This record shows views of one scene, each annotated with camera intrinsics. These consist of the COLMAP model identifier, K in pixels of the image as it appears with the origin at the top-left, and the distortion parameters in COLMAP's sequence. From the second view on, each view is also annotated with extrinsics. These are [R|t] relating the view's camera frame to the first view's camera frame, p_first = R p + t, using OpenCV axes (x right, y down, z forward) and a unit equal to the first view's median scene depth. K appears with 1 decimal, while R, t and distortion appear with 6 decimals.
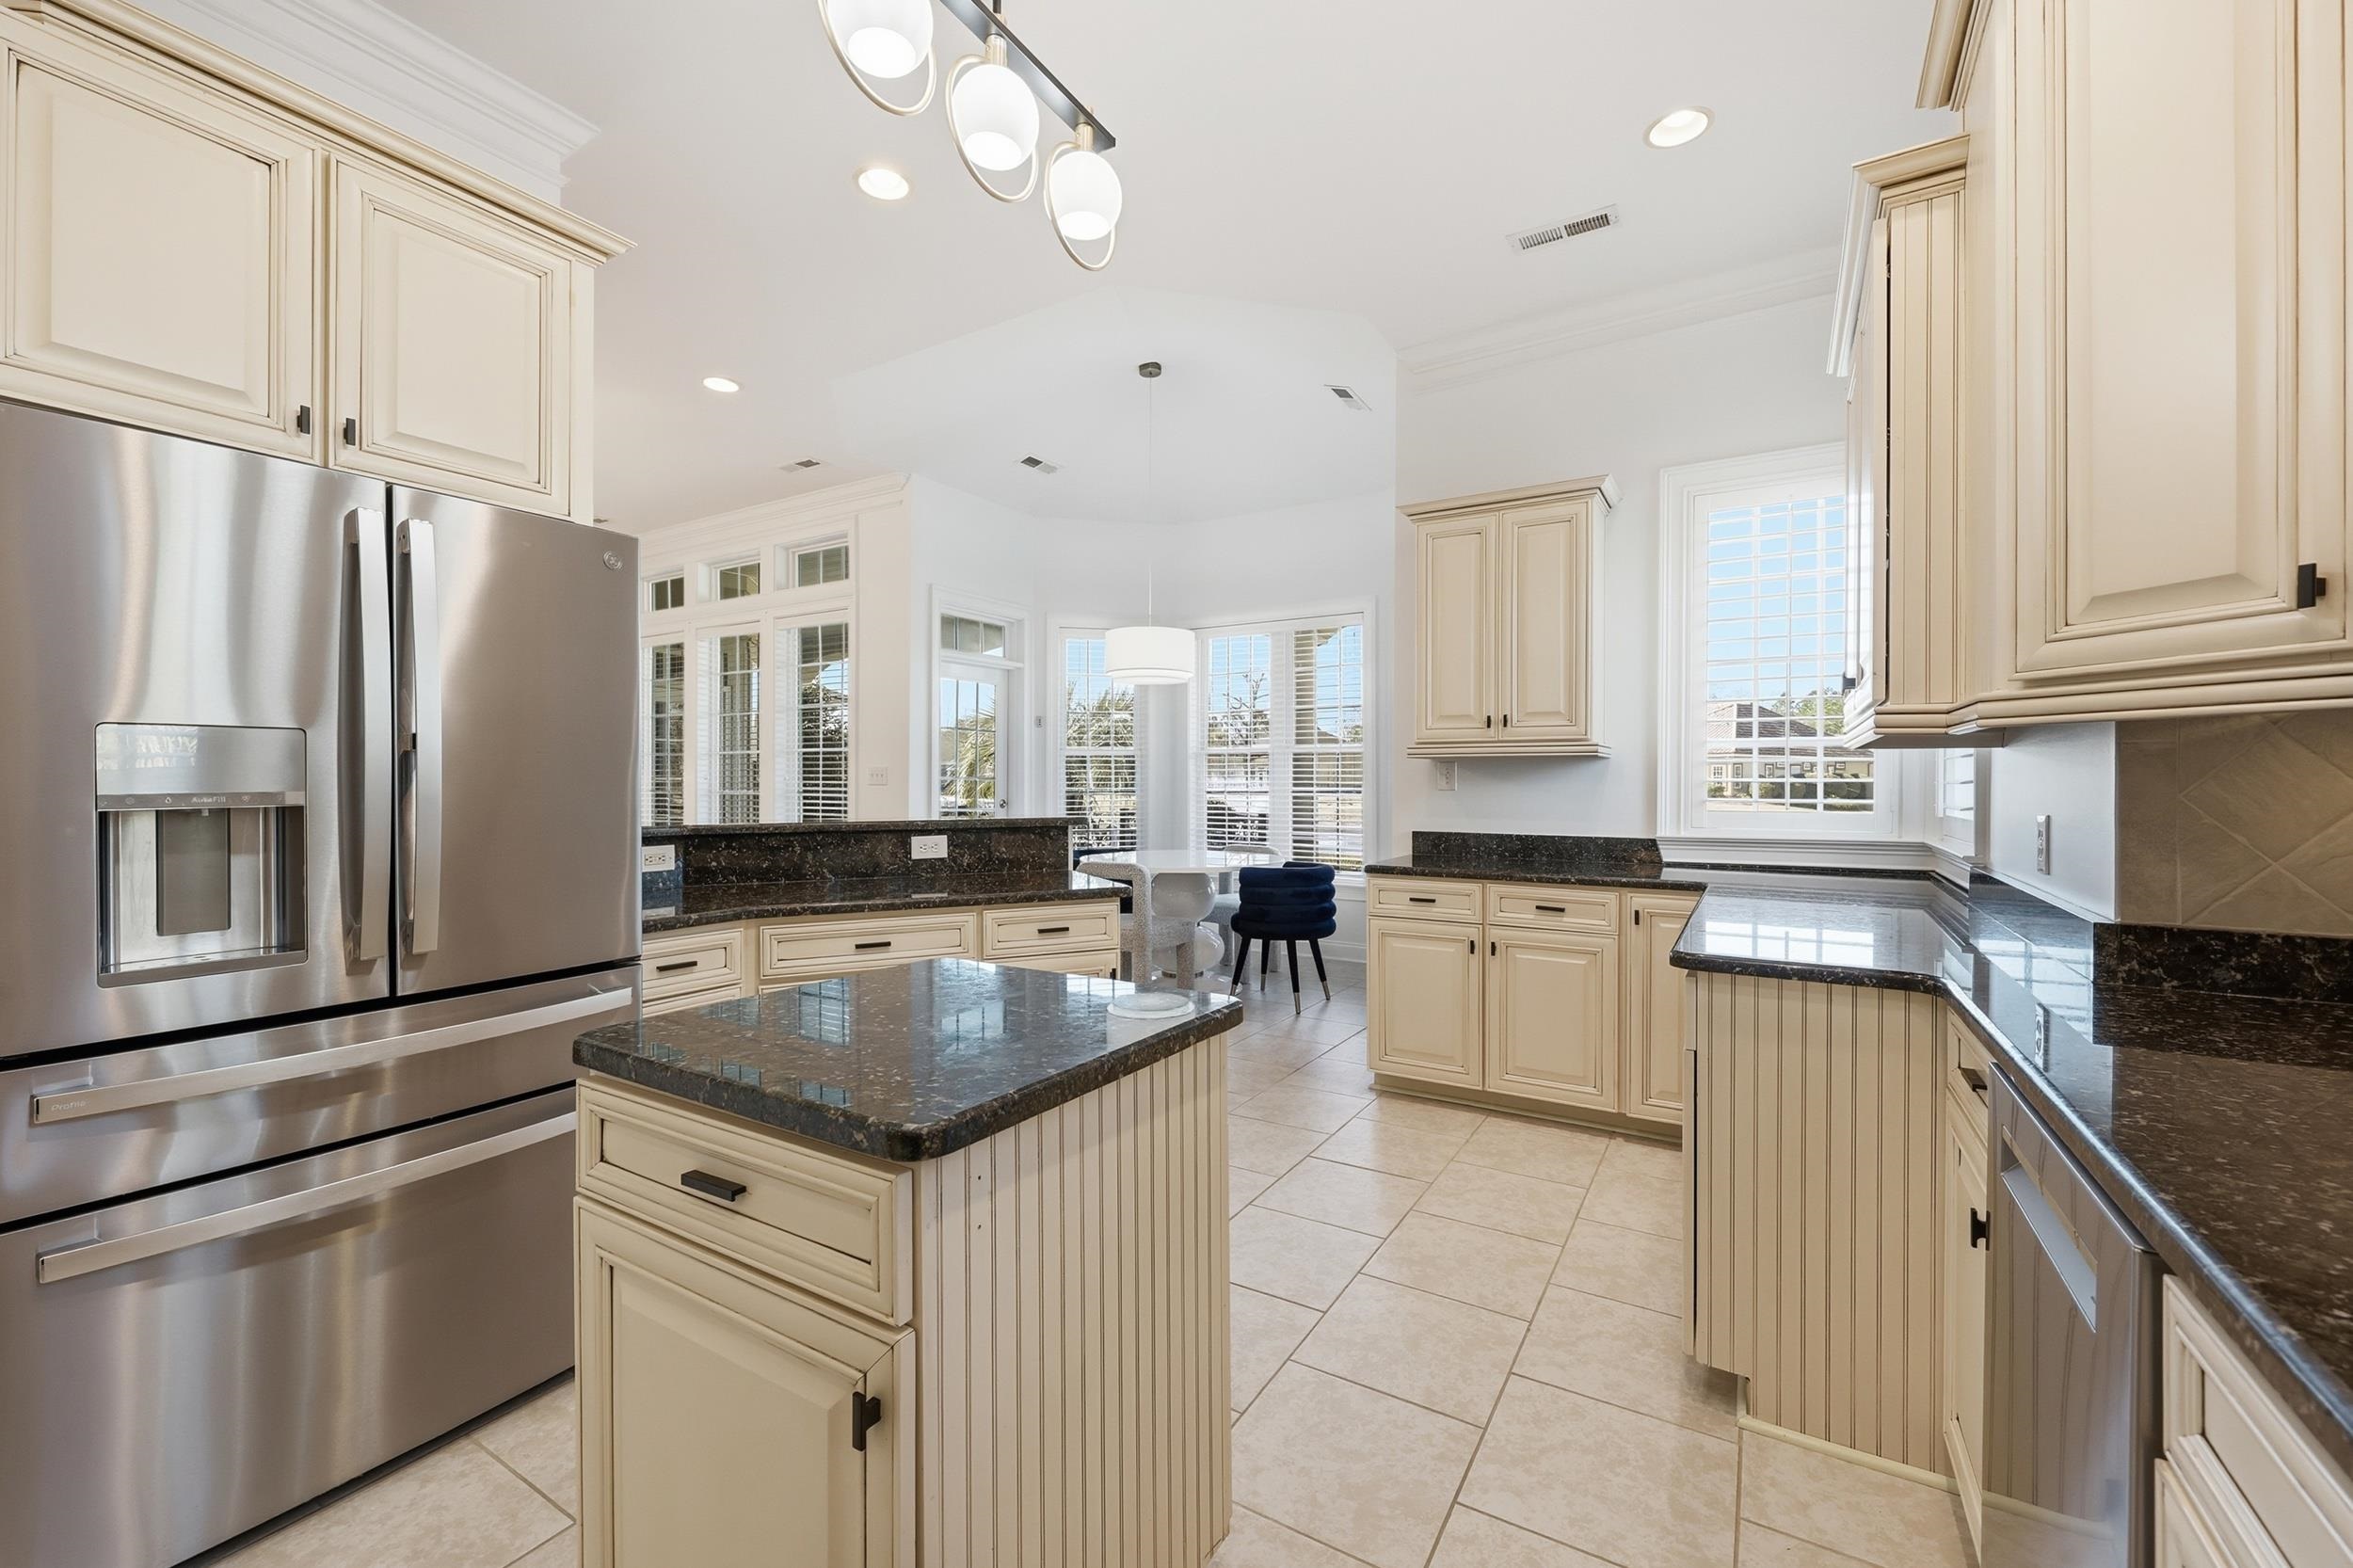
lens RADIAL K [[945.6, 0, 1183.9], [0, 945.6, 786.4], [0, 0, 1]] dist [-0.001179, -0.000009]
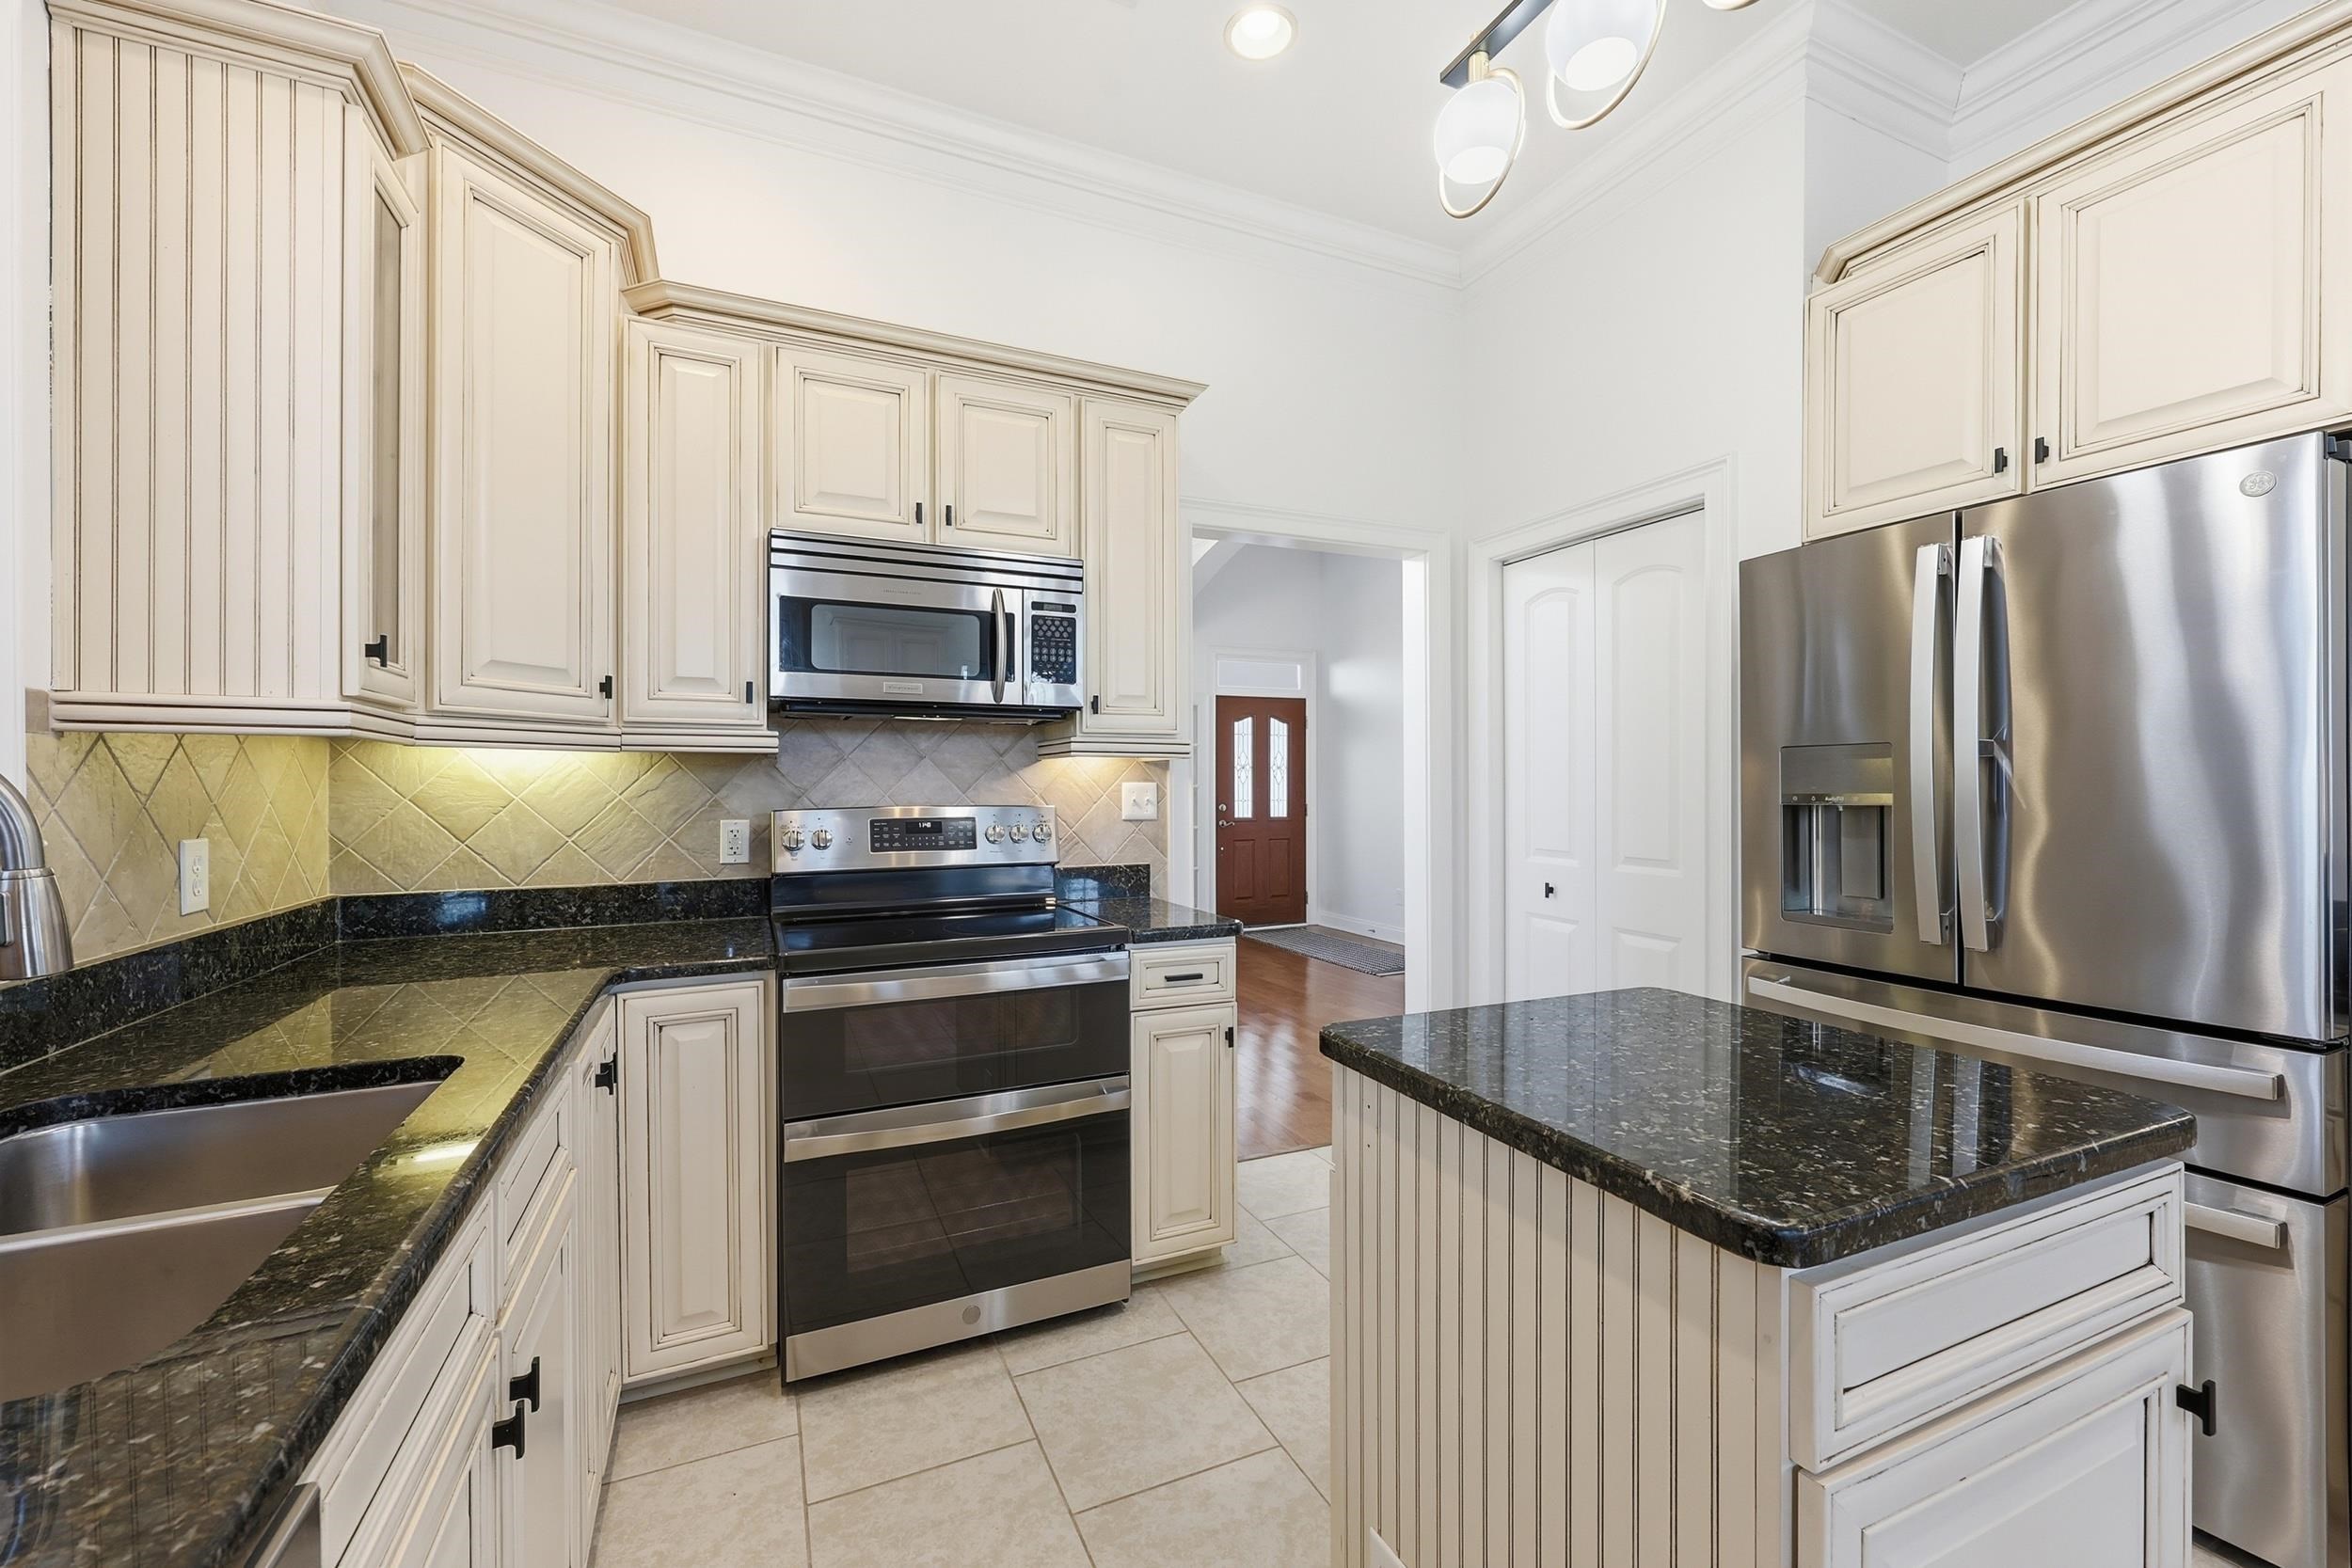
lens RADIAL K [[945.1, 0, 1179.1], [0, 945.1, 785.1], [0, 0, 1]] dist [-0.001179, -0.000009]
pose [[-0.557750, 0.003357, -0.830002, 0.280129], [-0.002382, 0.999981, 0.005645, -0.005287], [0.830005, 0.005125, -0.557732, 0.432999]]
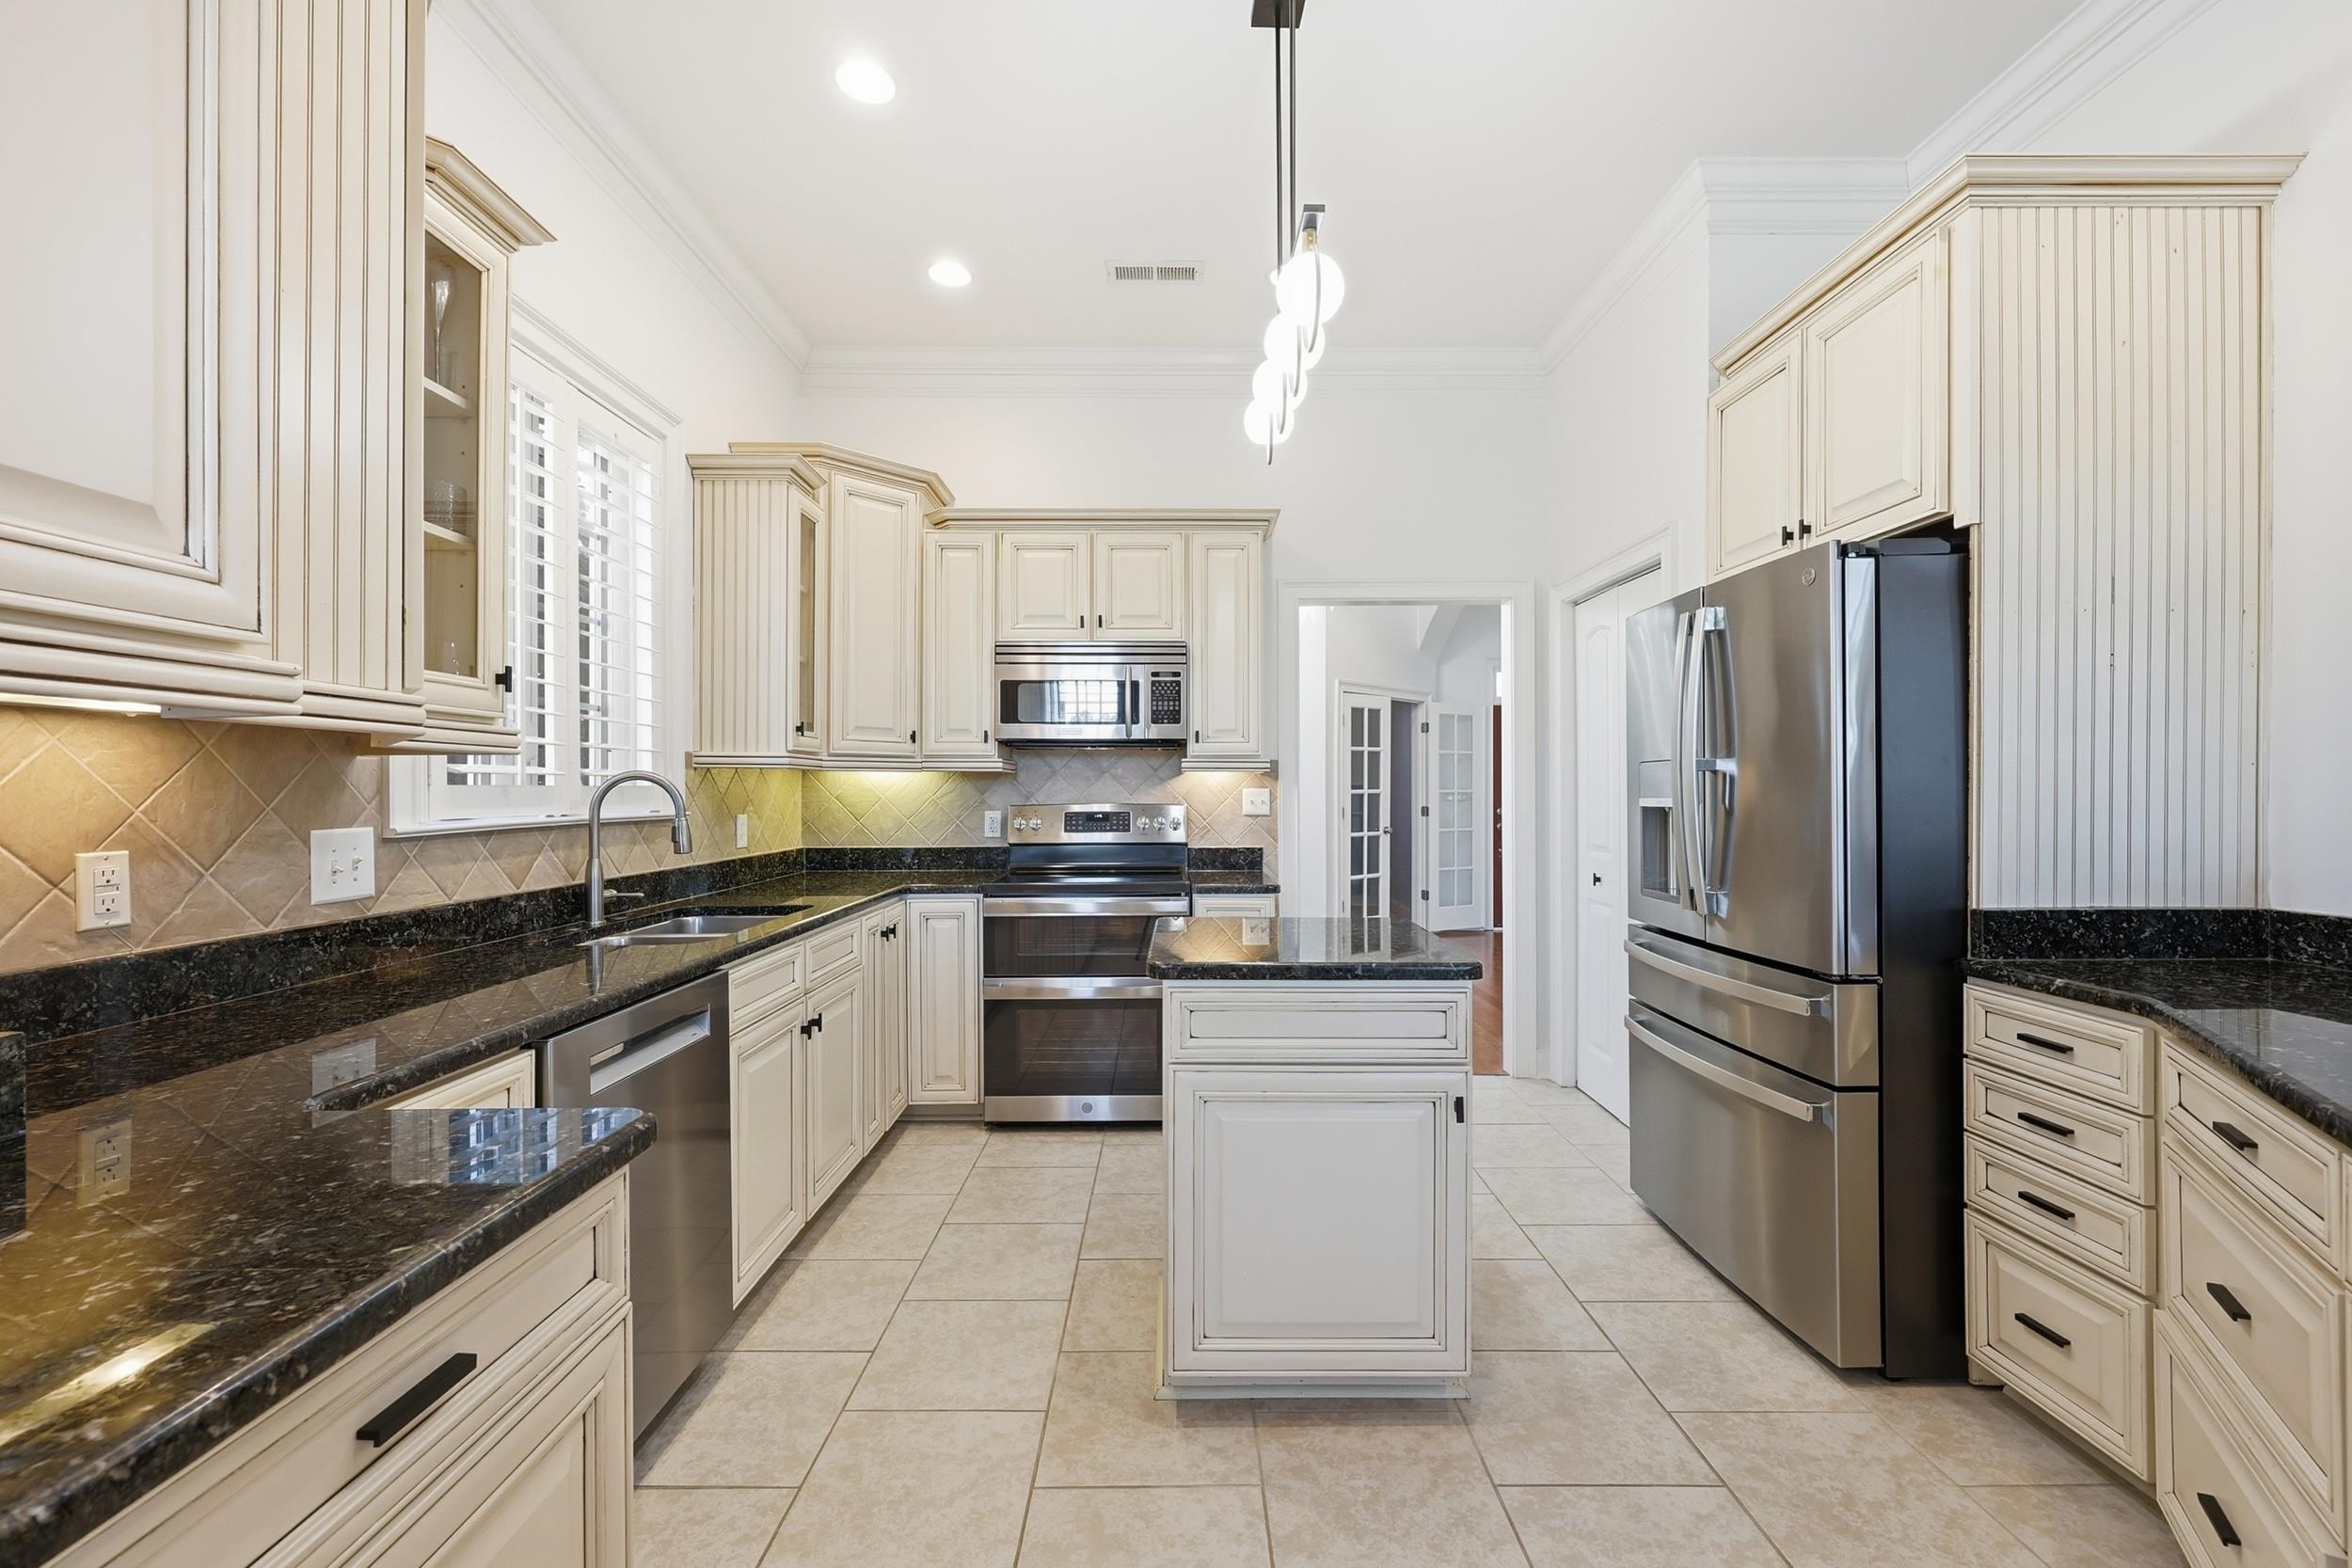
lens RADIAL K [[945.1, 0, 1182.4], [0, 945.1, 785.4], [0, 0, 1]] dist [-0.001179, -0.000009]
pose [[-0.845773, -0.000282, -0.533543, 0.307831], [-0.001208, 0.999998, 0.001387, -0.008567], [0.533542, 0.001817, -0.845772, 0.903257]]
